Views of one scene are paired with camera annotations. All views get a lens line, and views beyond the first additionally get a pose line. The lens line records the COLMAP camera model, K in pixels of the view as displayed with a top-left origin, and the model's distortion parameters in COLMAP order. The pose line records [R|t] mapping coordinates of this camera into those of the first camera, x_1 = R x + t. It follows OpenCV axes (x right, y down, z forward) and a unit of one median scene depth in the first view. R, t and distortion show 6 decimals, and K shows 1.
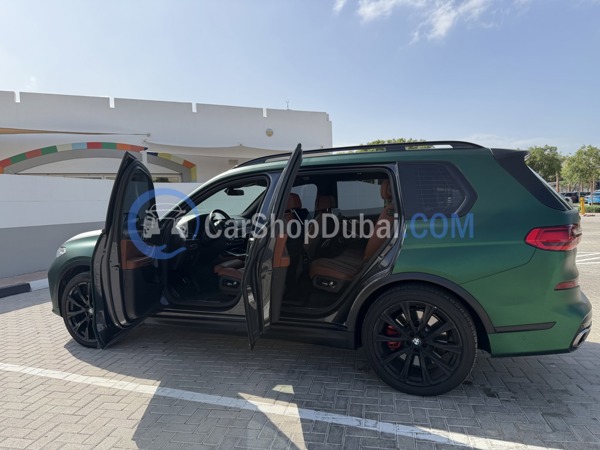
lens RADIAL K [[432.5, 0, 295.7], [0, 432.5, 225.8], [0, 0, 1]] dist [0.049400, -0.058937]
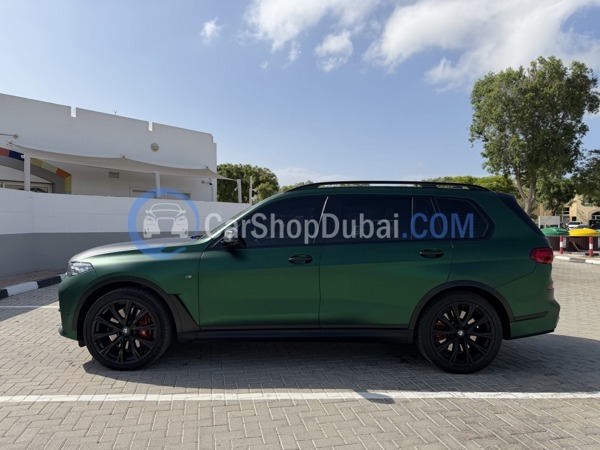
lens RADIAL K [[432.5, 0, 299.6], [0, 432.5, 225.6], [0, 0, 1]] dist [0.049400, -0.058937]
pose [[0.915003, 0.034888, 0.401935, -0.550522], [-0.015695, 0.998578, -0.050947, 0.009145], [-0.403141, 0.040308, 0.914250, -0.027600]]
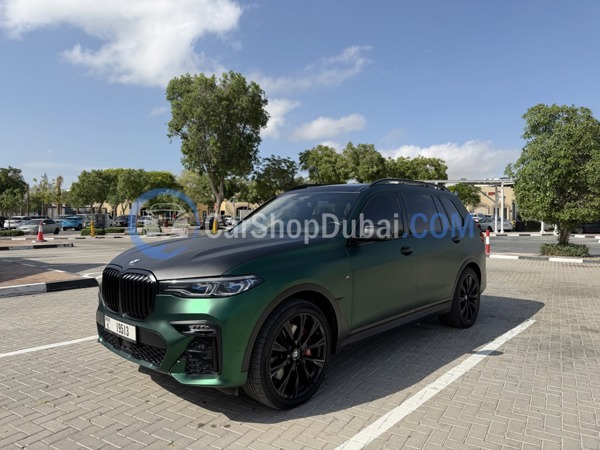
lens RADIAL K [[432.5, 0, 299.4], [0, 432.5, 233.5], [0, 0, 1]] dist [0.049400, -0.058937]
pose [[0.323556, -0.003454, 0.946203, -1.250033], [0.038314, 0.999221, -0.009454, -0.003925], [-0.945433, 0.039312, 0.323436, 0.808163]]
